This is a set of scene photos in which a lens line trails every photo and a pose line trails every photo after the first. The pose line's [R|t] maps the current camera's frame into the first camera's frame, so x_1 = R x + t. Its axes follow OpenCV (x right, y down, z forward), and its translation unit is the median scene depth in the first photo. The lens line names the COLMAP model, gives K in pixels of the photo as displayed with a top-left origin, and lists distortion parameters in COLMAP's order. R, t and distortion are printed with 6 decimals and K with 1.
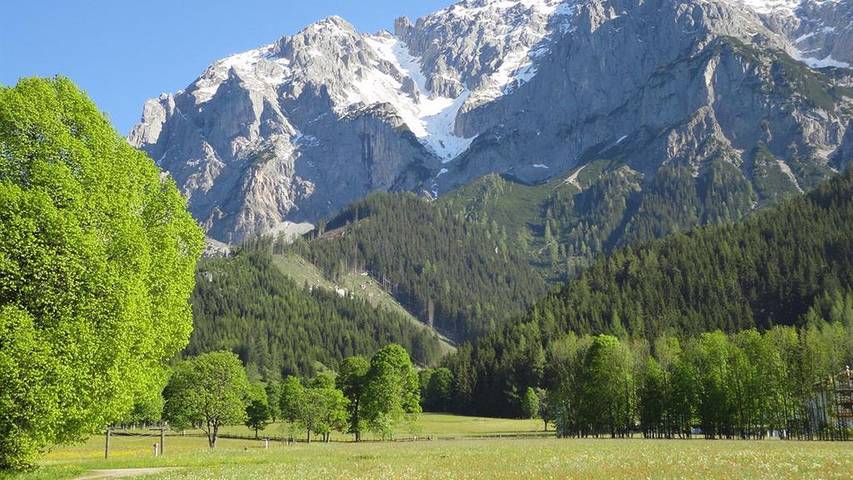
lens RADIAL K [[1366.5, 0, 426.4], [0, 1366.5, 239.5], [0, 0, 1]] dist [0.026837, 0.000000]
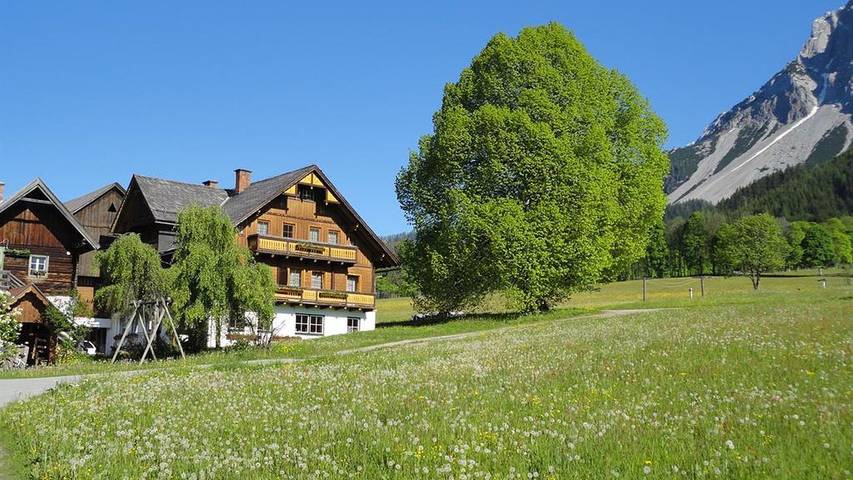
lens RADIAL K [[976.0, 0, 426.7], [0, 976.0, 241.0], [0, 0, 1]] dist [0.019507, 0.000000]
pose [[0.828326, -0.051136, -0.557908, 0.174930], [0.109474, 0.991403, 0.071667, 0.012890], [0.549447, -0.120440, 0.826802, 0.131163]]
